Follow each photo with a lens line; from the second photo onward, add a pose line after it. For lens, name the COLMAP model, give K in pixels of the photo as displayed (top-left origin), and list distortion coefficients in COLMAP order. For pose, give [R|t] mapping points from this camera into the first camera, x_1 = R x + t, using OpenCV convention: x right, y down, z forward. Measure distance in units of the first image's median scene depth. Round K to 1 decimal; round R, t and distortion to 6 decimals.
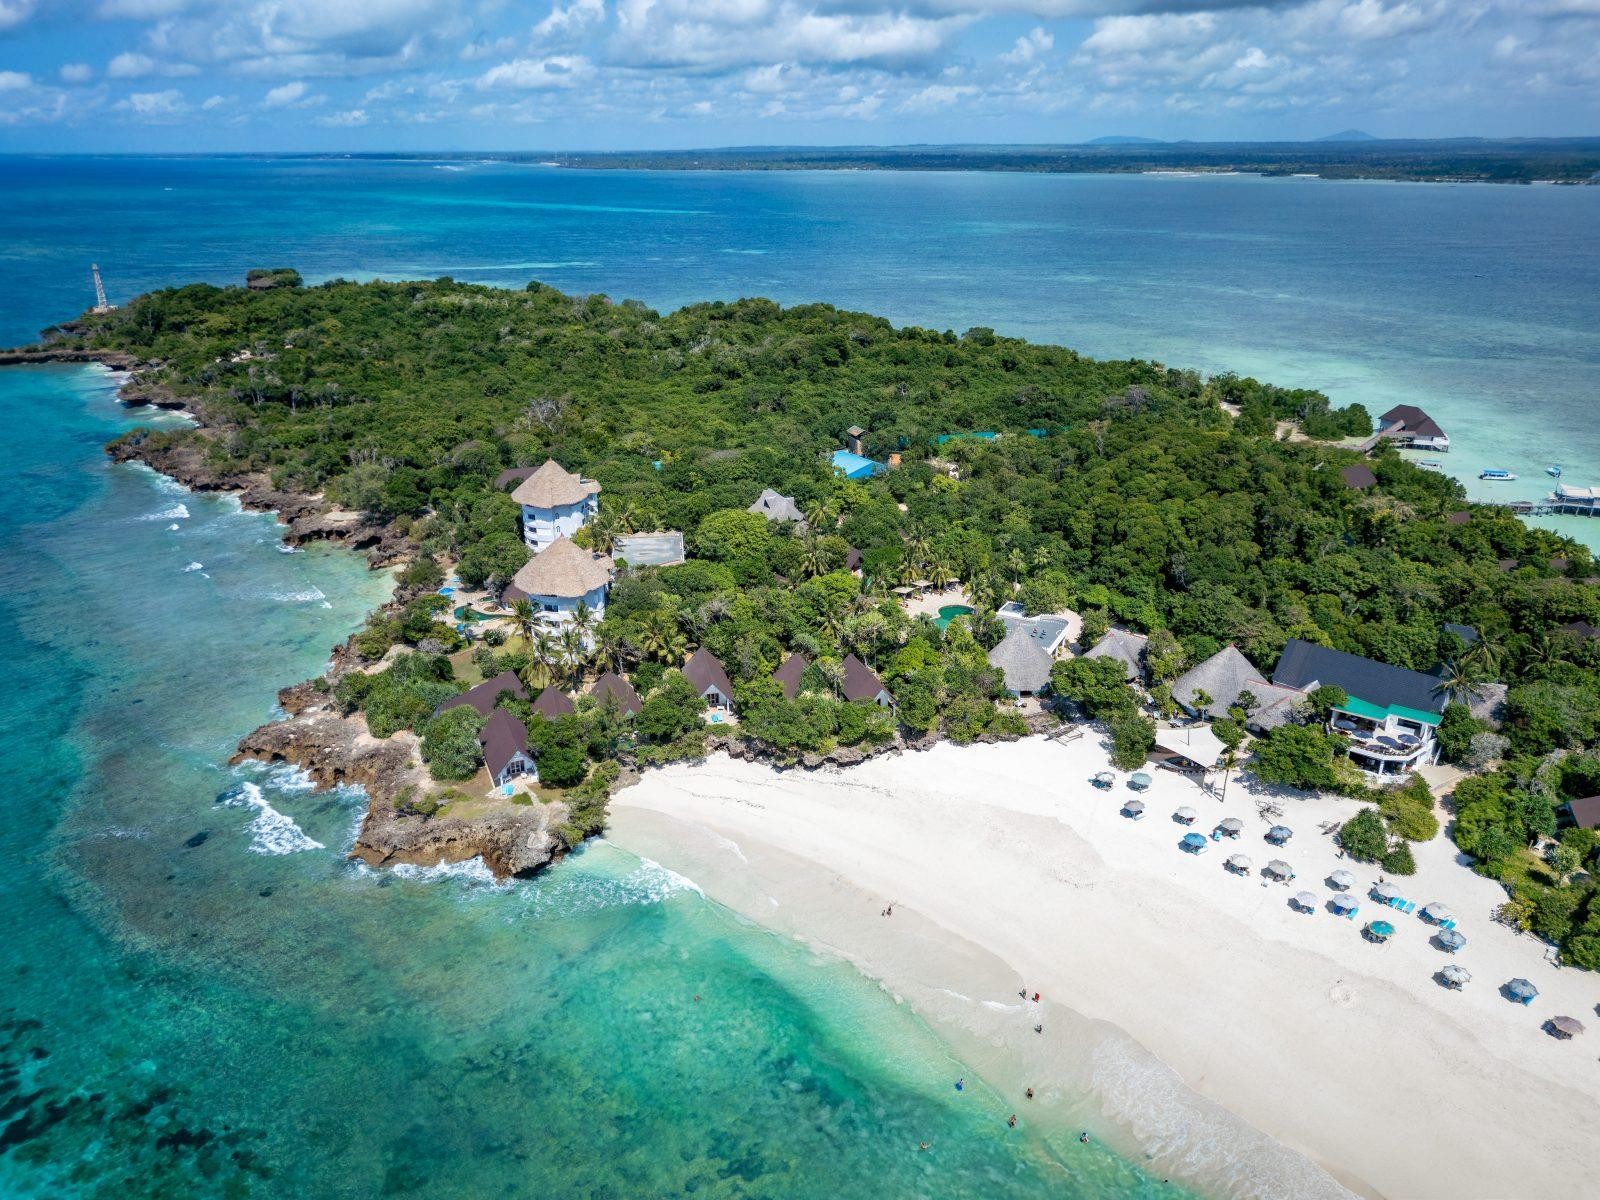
lens RADIAL K [[1143.2, 0, 803.6], [0, 1143.2, 604.2], [0, 0, 1]] dist [0.001773, -0.001317]
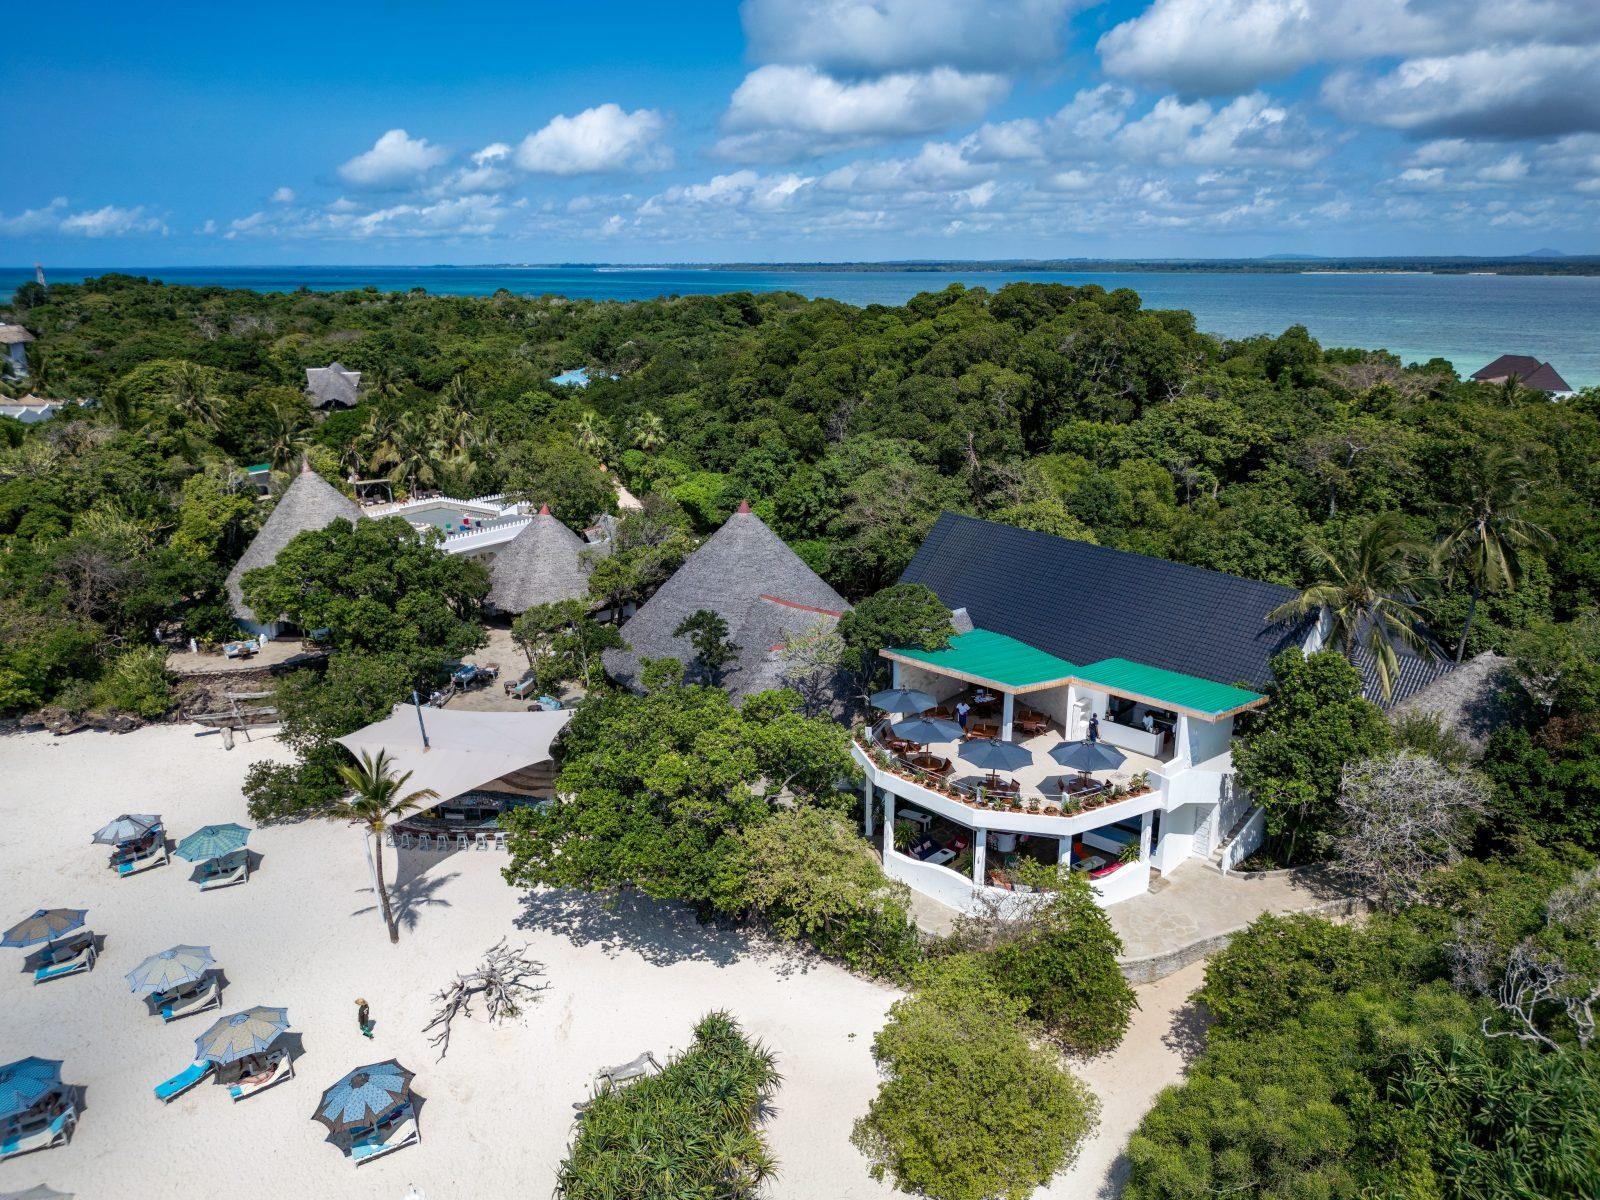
lens RADIAL K [[1143.2, 0, 803.6], [0, 1143.2, 604.2], [0, 0, 1]] dist [0.001773, -0.001317]
pose [[0.990211, 0.042094, -0.133078, 0.447710], [-0.054801, 0.994127, -0.093319, 0.100517], [0.128368, 0.099698, 0.986702, 0.655023]]
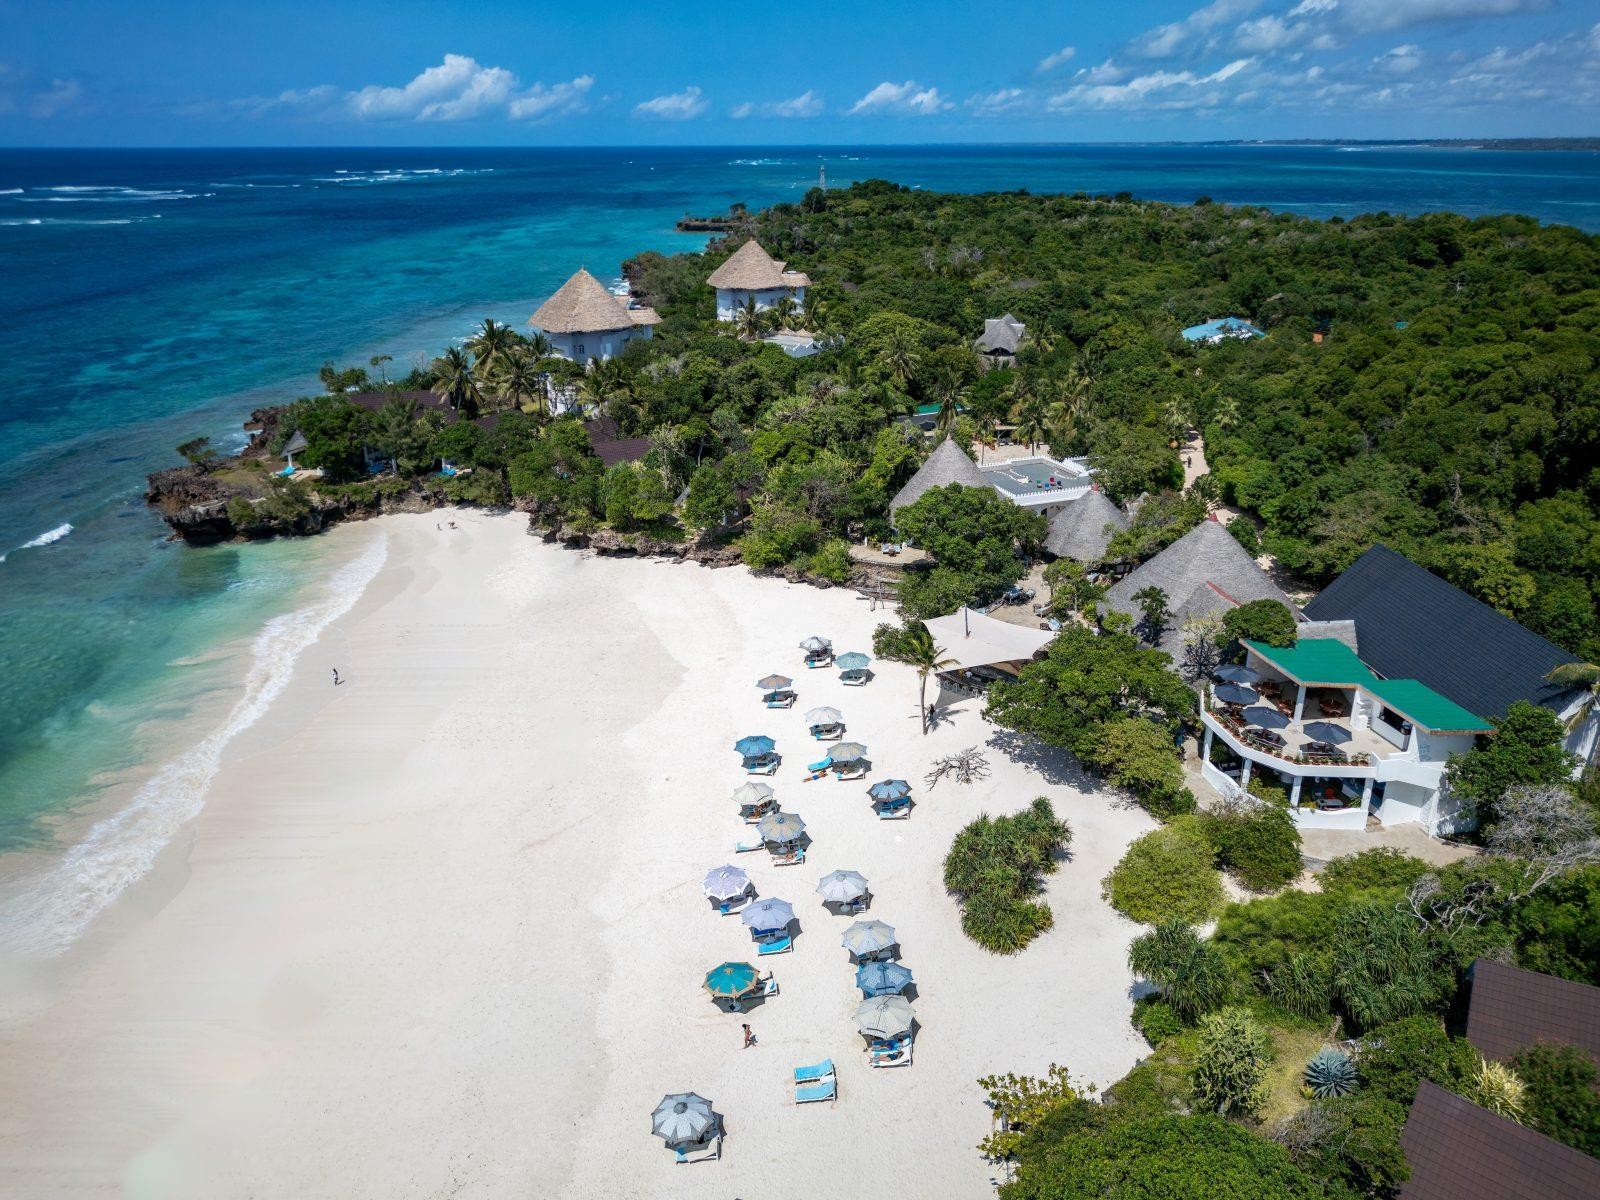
lens RADIAL K [[1143.2, 0, 803.6], [0, 1143.2, 604.2], [0, 0, 1]] dist [0.001773, -0.001317]
pose [[0.747779, 0.246668, -0.616427, 0.570208], [-0.244217, 0.965525, 0.090106, 0.073103], [0.617402, 0.083162, 0.782240, 0.491657]]
